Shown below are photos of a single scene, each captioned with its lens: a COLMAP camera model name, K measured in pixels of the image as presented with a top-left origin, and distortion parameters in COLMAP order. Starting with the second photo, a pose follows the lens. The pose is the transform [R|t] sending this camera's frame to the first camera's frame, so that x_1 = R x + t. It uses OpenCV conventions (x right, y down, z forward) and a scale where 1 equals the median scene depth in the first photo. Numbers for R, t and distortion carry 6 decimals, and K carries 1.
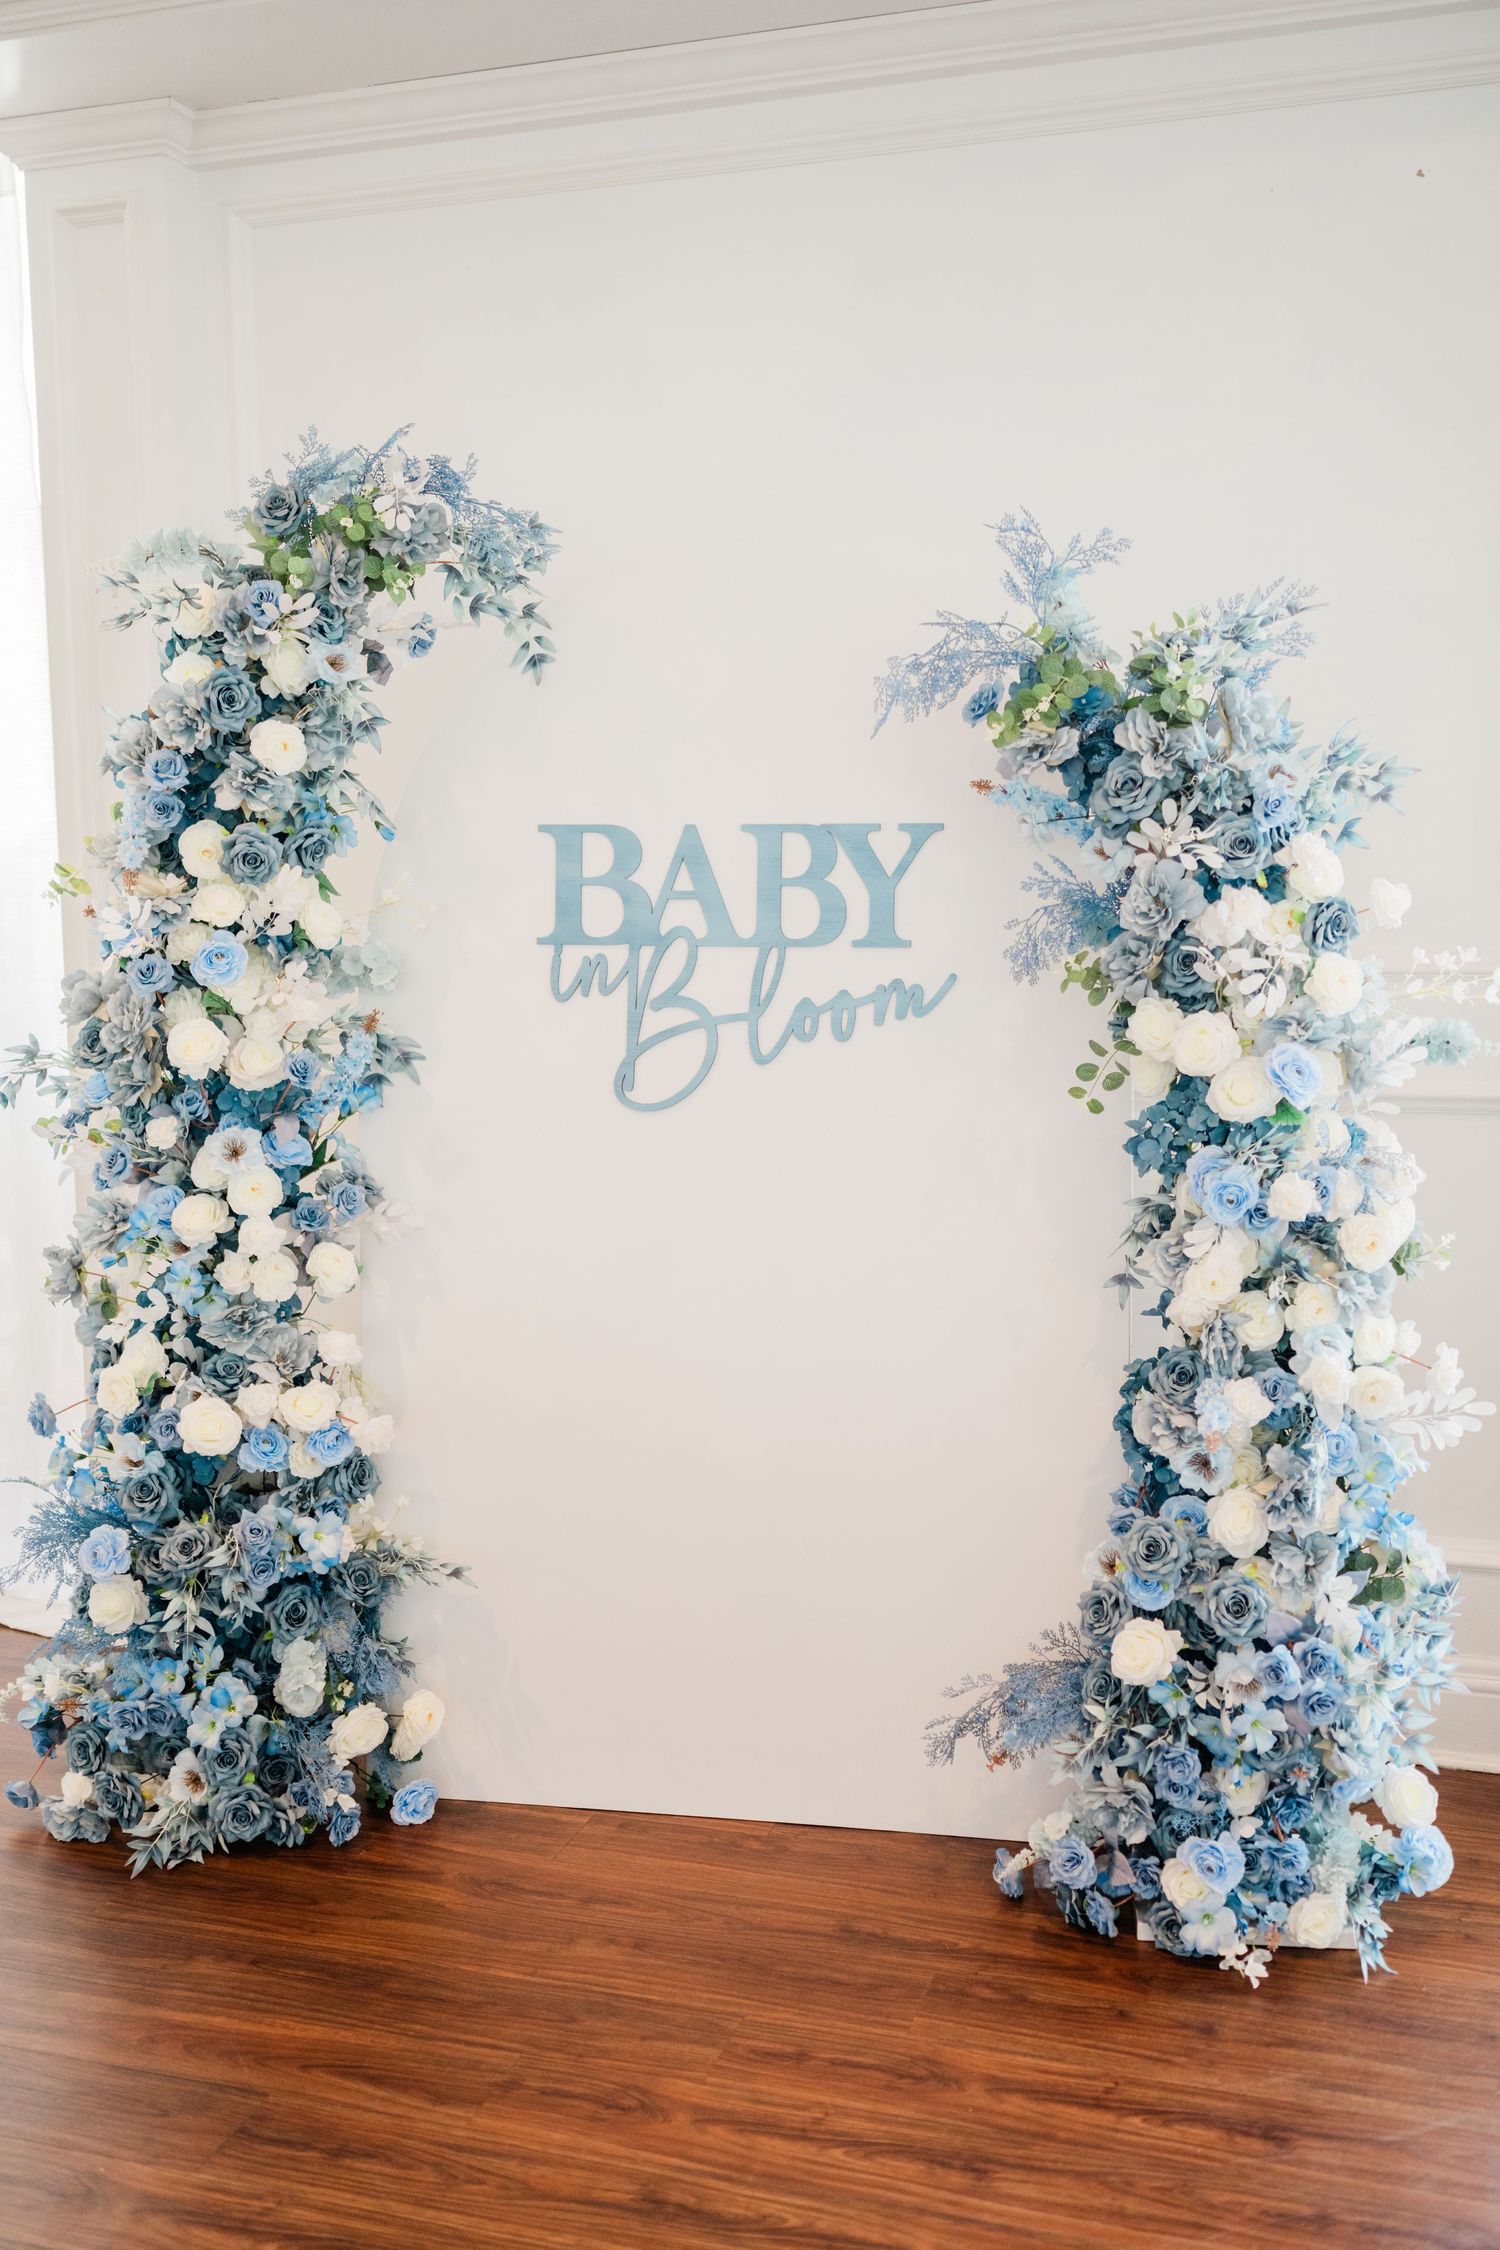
lens RADIAL K [[2220.9, 0, 749.7], [0, 2220.9, 1133.8], [0, 0, 1]] dist [0.033336, 0.000000]
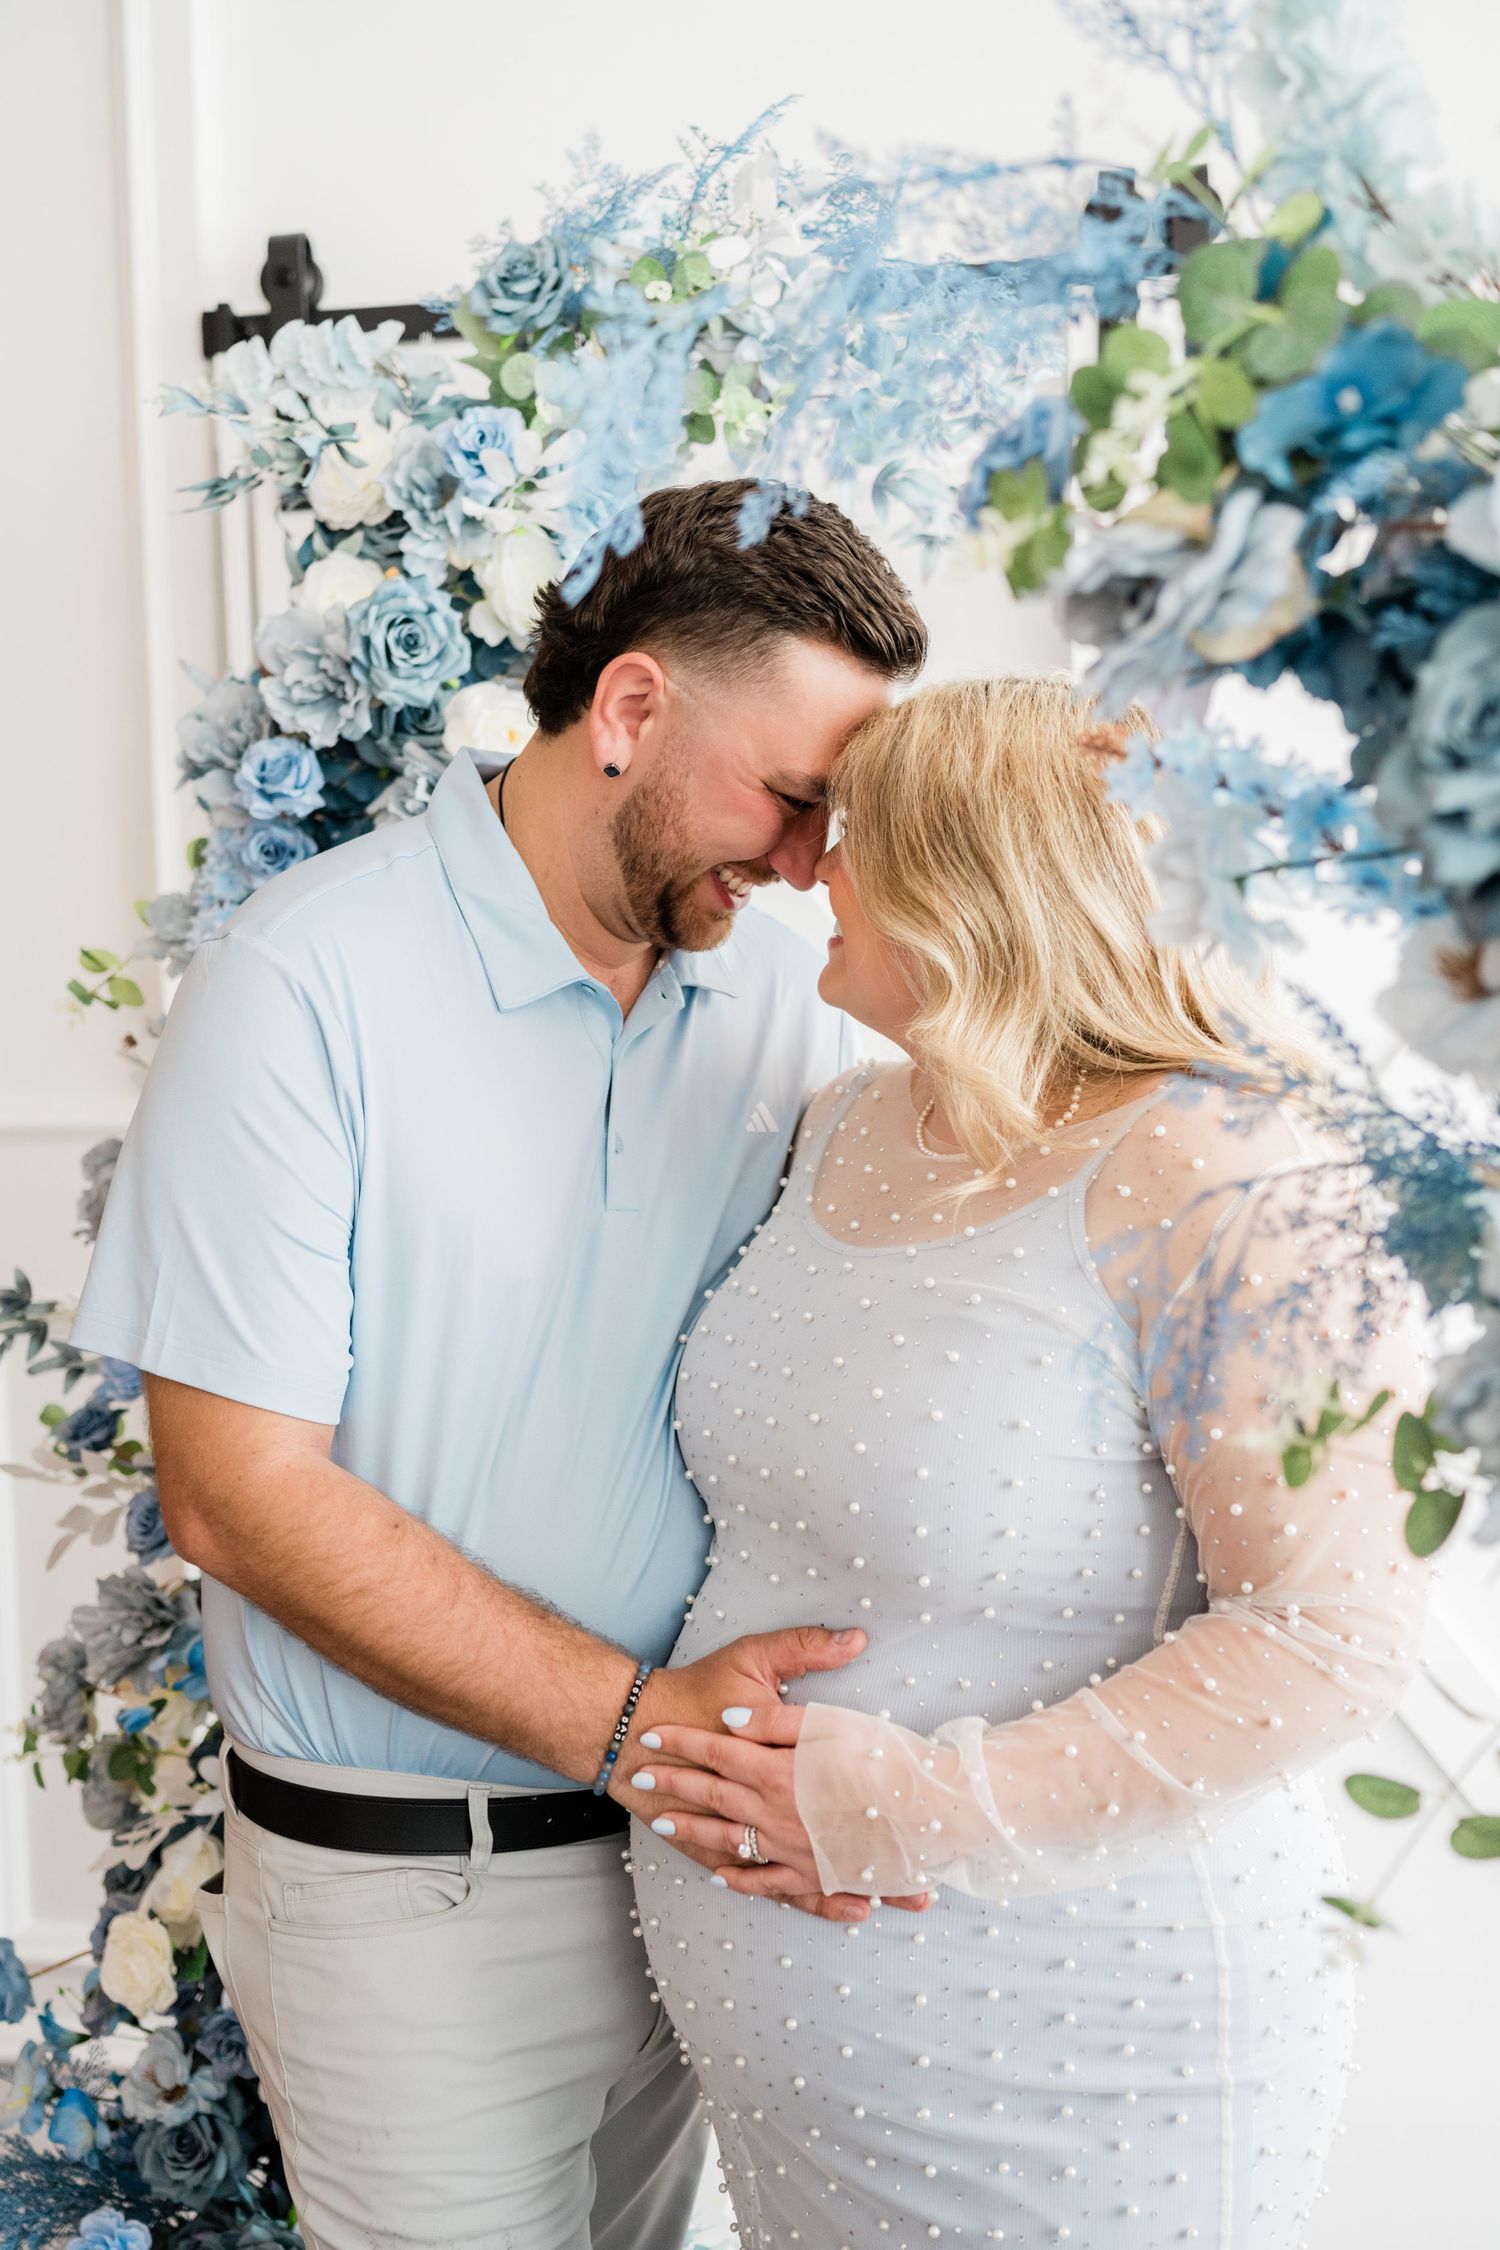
lens RADIAL K [[2220.9, 0, 769.3], [0, 2220.9, 1124.2], [0, 0, 1]] dist [0.033336, 0.000000]
pose [[0.996169, 0.037245, -0.079119, -0.105686], [-0.039789, 0.998733, -0.030821, -0.071359], [0.077870, 0.033851, 0.996389, 0.495417]]
